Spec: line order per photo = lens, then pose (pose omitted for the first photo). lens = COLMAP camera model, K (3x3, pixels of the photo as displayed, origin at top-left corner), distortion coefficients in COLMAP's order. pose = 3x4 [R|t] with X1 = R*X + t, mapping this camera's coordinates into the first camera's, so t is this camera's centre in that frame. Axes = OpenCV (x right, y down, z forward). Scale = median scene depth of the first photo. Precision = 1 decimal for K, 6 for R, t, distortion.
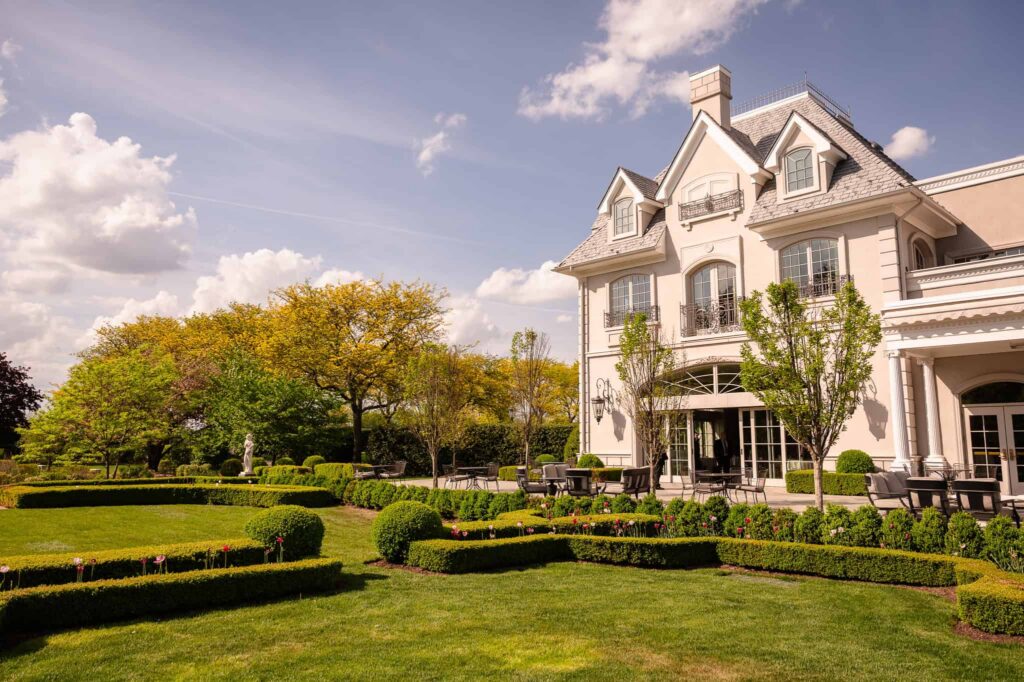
lens RADIAL K [[731.5, 0, 512.0], [0, 731.5, 341.0], [0, 0, 1]] dist [-0.003115, 0.009793]
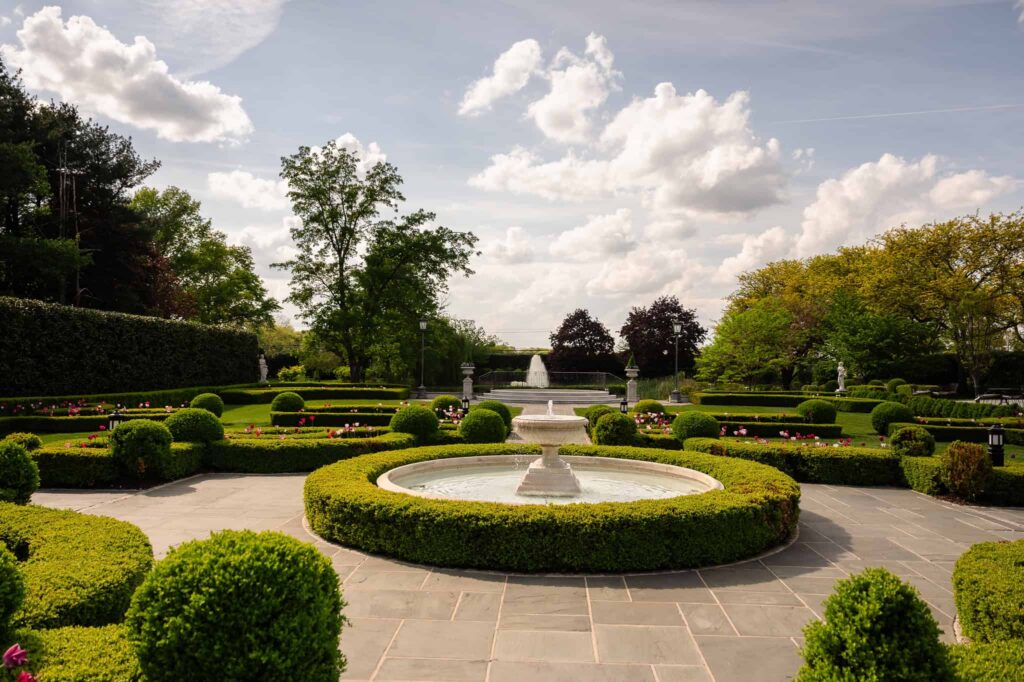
lens RADIAL K [[731.5, 0, 512.0], [0, 731.5, 341.0], [0, 0, 1]] dist [-0.003115, 0.009793]
pose [[0.676117, -0.023604, -0.736416, 0.186834], [0.099798, 0.993210, 0.059791, -0.043985], [0.730004, -0.113919, 0.673882, -0.294328]]
